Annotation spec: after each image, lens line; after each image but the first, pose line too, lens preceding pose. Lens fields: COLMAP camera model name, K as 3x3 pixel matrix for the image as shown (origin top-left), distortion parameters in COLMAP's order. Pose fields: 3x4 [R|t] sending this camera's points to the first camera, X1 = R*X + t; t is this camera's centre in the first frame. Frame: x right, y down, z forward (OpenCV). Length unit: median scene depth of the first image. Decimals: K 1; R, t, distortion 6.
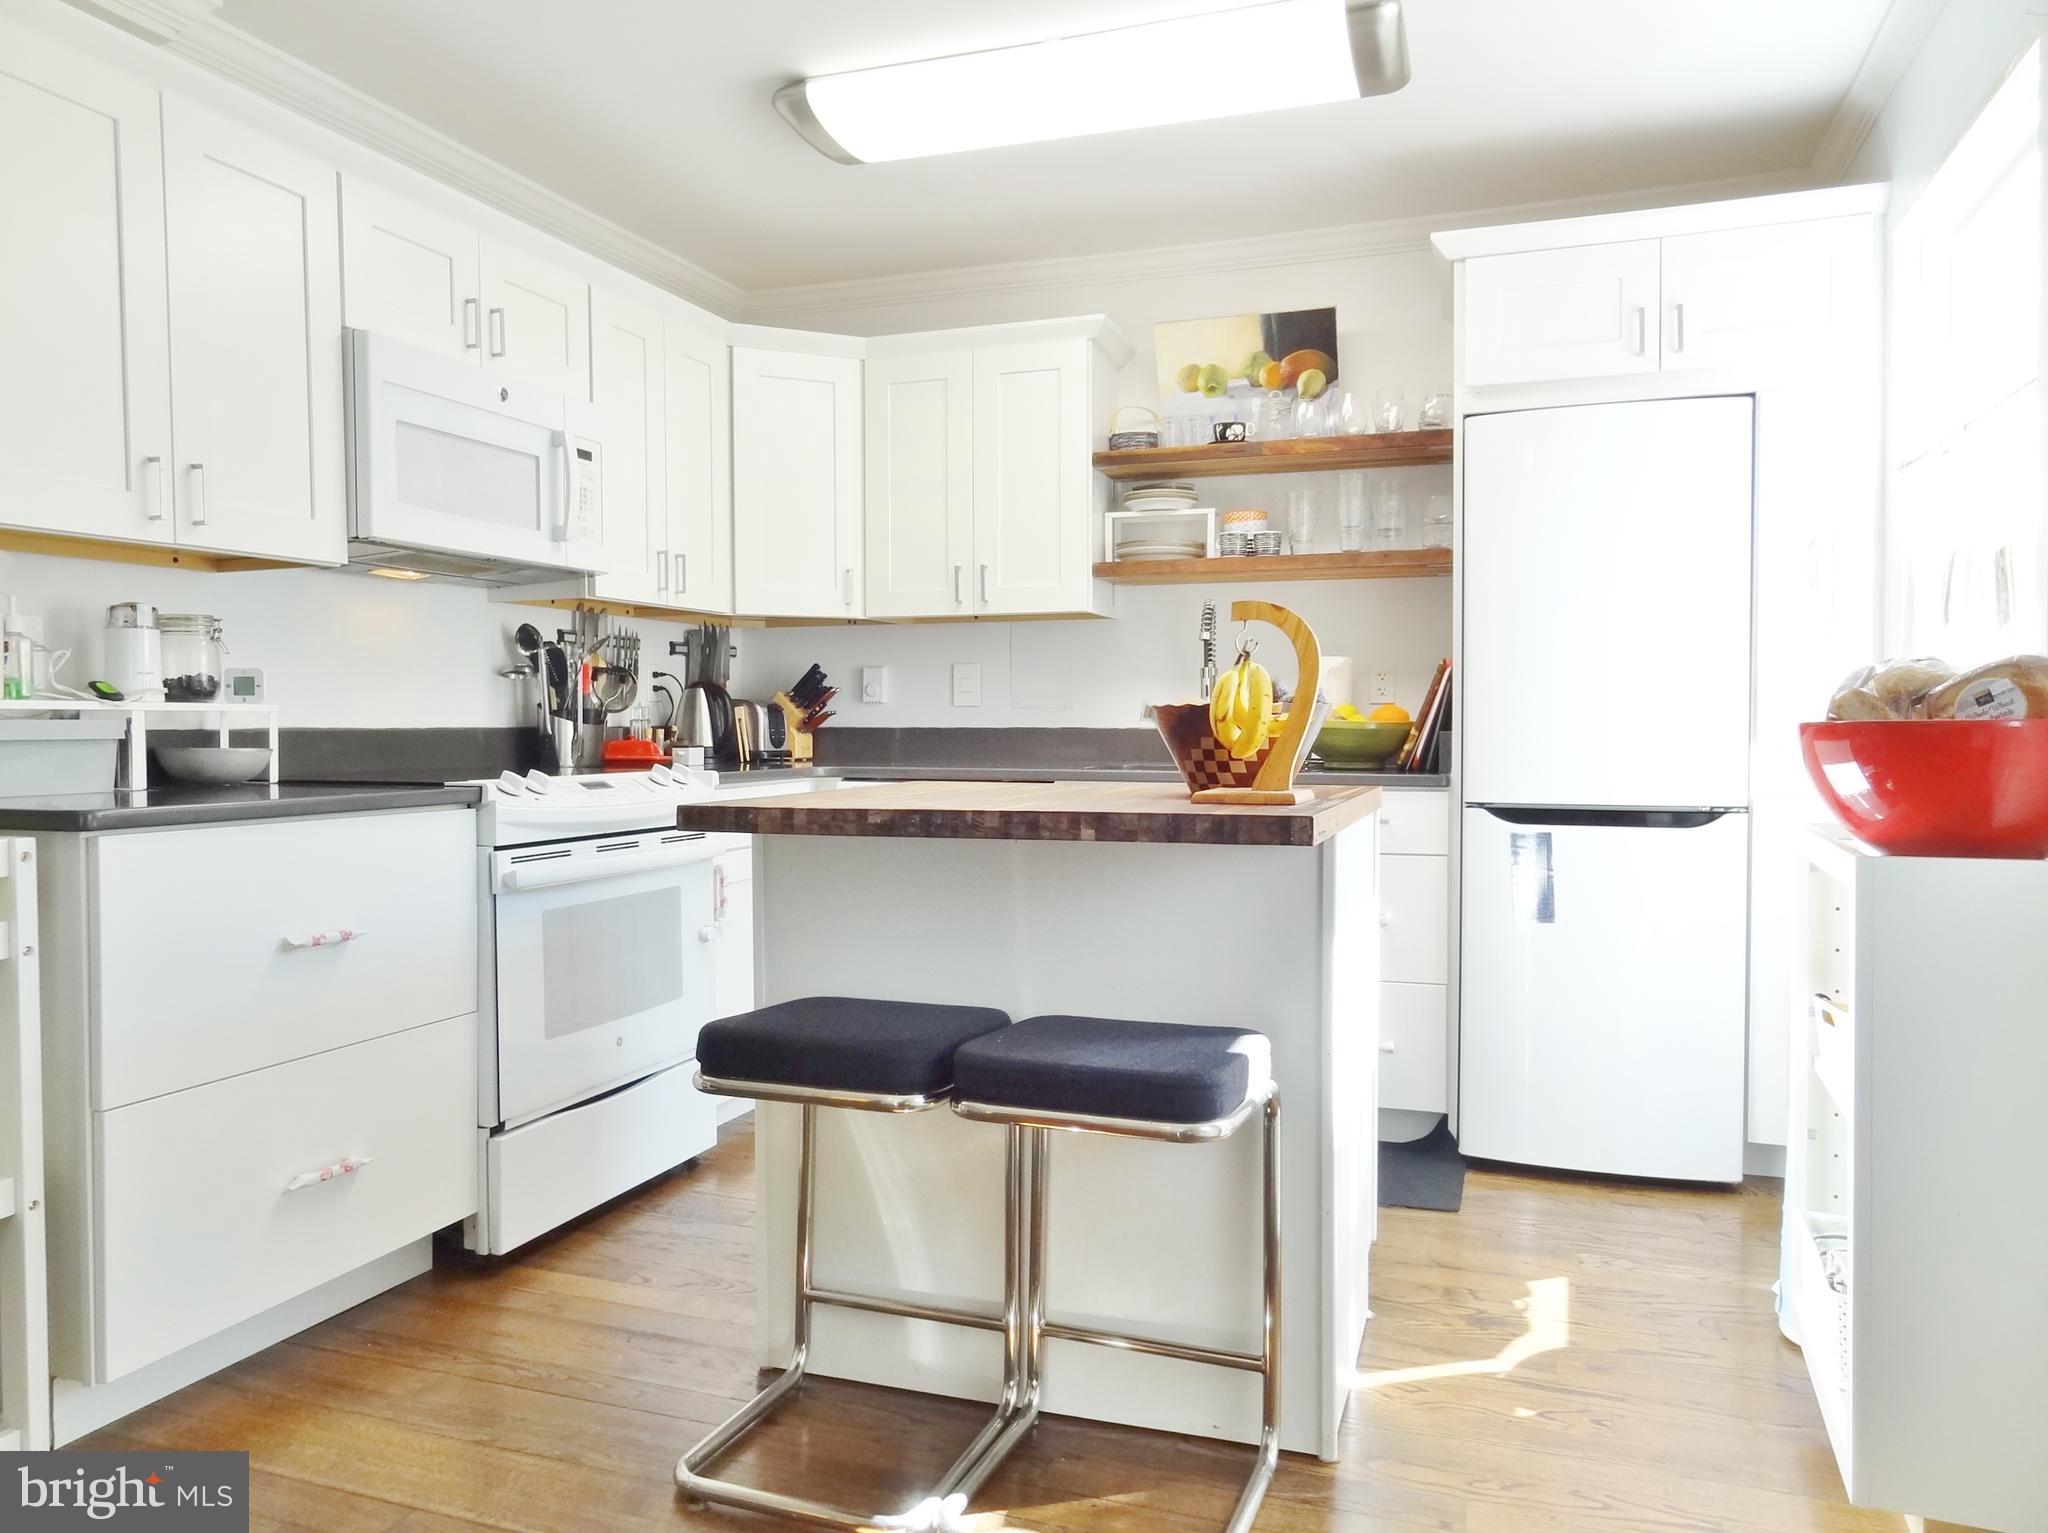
lens RADIAL K [[1470.0, 0, 1024.0], [0, 1470.0, 766.5], [0, 0, 1]] dist [0.099749, 0.001253]
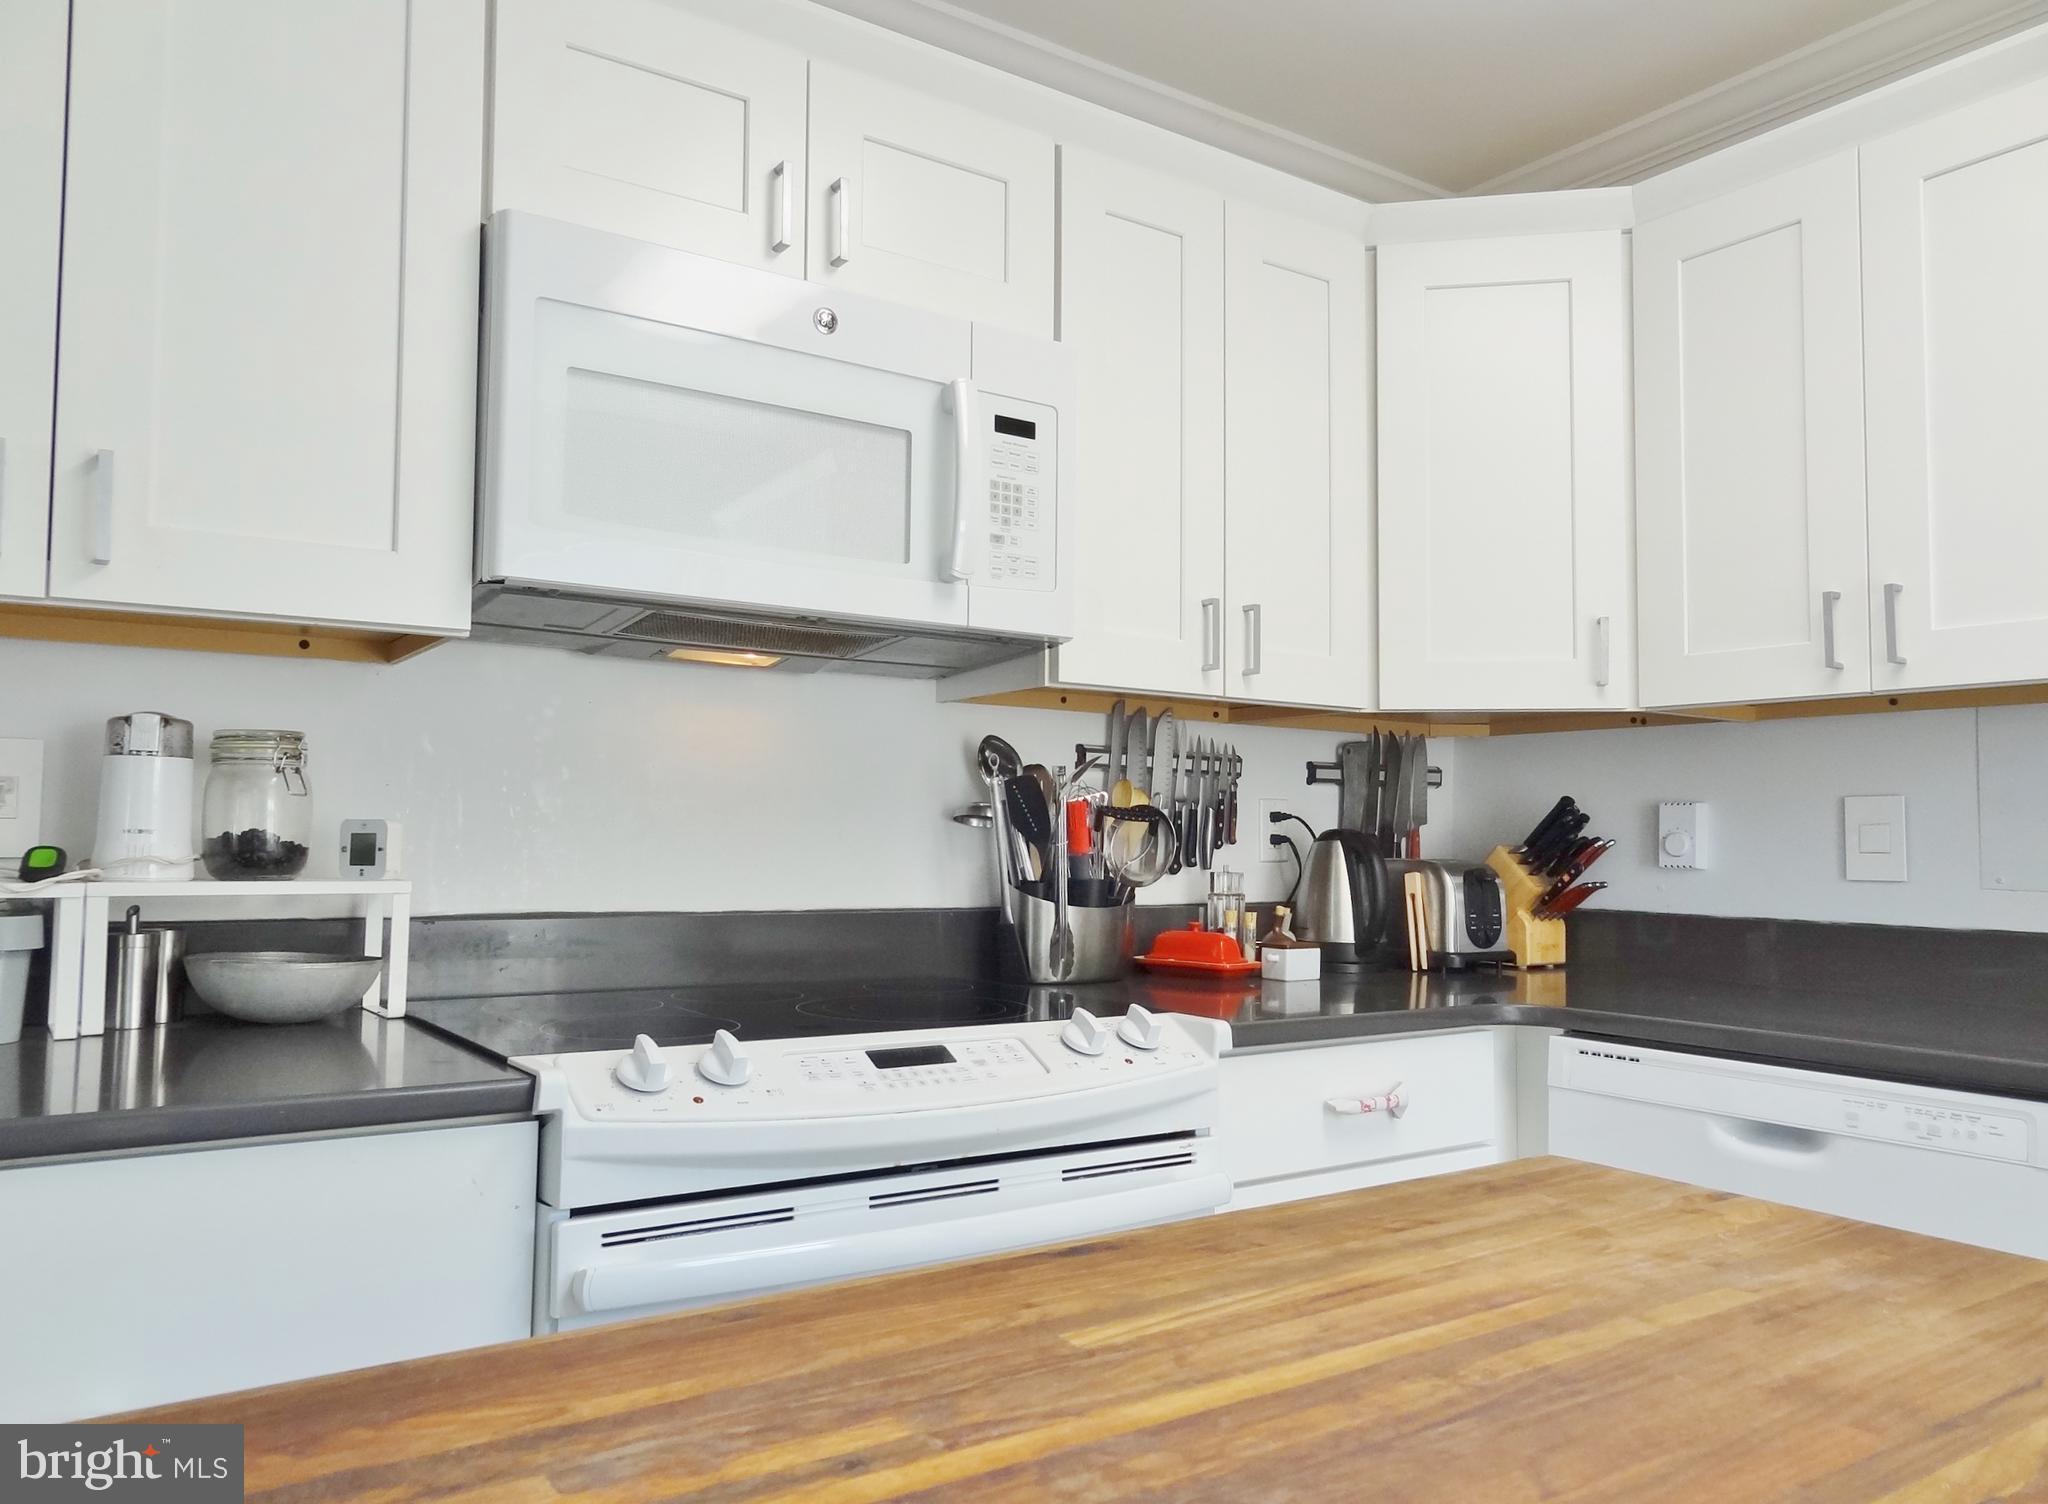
lens RADIAL K [[1499.9, 0, 1021.1], [0, 1499.9, 733.5], [0, 0, 1]] dist [0.012818, 0.002466]
pose [[0.817583, -0.029677, -0.575045, 0.020103], [-0.033093, 0.994598, -0.098381, -0.033374], [0.574858, 0.099465, 0.812185, 0.454885]]
